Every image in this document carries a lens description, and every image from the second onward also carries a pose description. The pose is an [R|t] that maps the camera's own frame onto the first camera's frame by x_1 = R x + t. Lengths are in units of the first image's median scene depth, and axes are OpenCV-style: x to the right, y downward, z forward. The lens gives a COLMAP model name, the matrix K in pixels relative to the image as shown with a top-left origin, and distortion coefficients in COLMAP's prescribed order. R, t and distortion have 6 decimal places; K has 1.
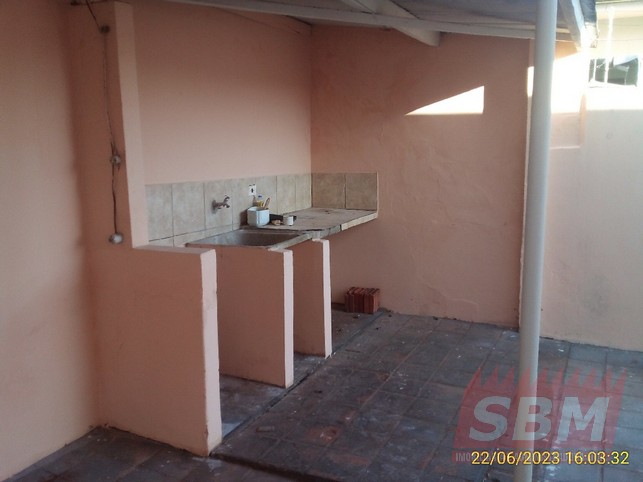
lens RADIAL K [[587.3, 0, 321.5], [0, 587.3, 241.0], [0, 0, 1]] dist [0.009457, -0.115759]
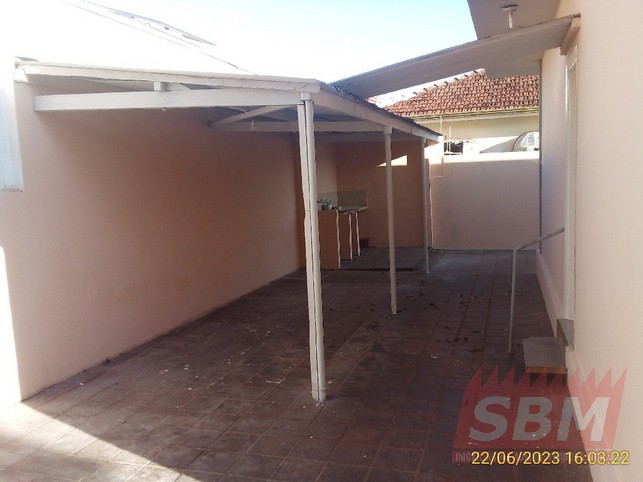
lens RADIAL K [[587.3, 0, 321.5], [0, 587.3, 241.0], [0, 0, 1]] dist [0.009457, -0.115759]
pose [[0.989218, -0.055727, 0.135431, -0.489483], [0.064107, 0.996238, -0.058318, 0.256050], [-0.131671, 0.066371, 0.989069, -1.564868]]
